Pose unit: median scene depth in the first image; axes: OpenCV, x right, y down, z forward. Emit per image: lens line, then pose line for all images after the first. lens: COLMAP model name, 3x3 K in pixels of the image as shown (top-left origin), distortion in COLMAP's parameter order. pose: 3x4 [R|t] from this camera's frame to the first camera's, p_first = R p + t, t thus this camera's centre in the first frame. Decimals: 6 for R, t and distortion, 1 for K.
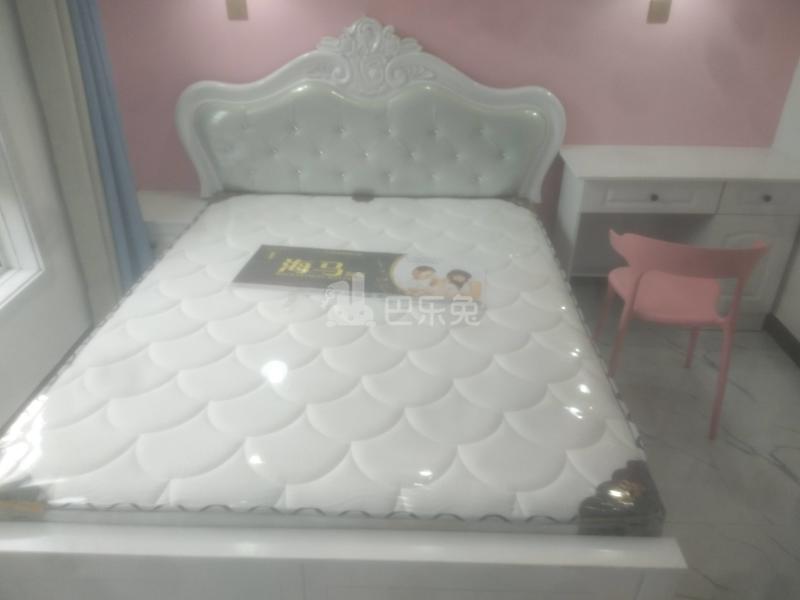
lens RADIAL K [[613.9, 0, 400.0], [0, 613.9, 300.0], [0, 0, 1]] dist [-0.022015, -0.004195]
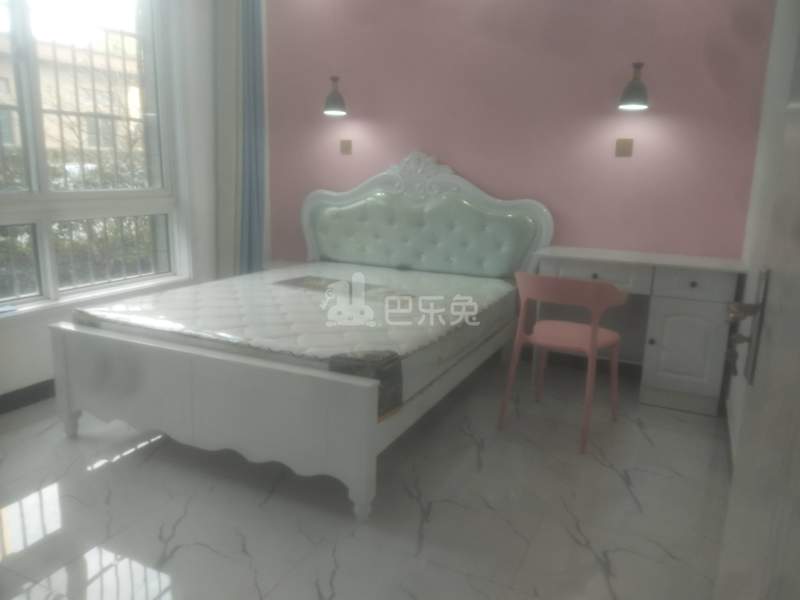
lens RADIAL K [[613.9, 0, 400.0], [0, 613.9, 300.0], [0, 0, 1]] dist [-0.022015, -0.004195]
pose [[0.916211, 0.096483, -0.388906, 0.514175], [-0.206363, 0.945581, -0.251575, 0.268622], [0.343470, 0.310752, 0.886263, -0.242612]]
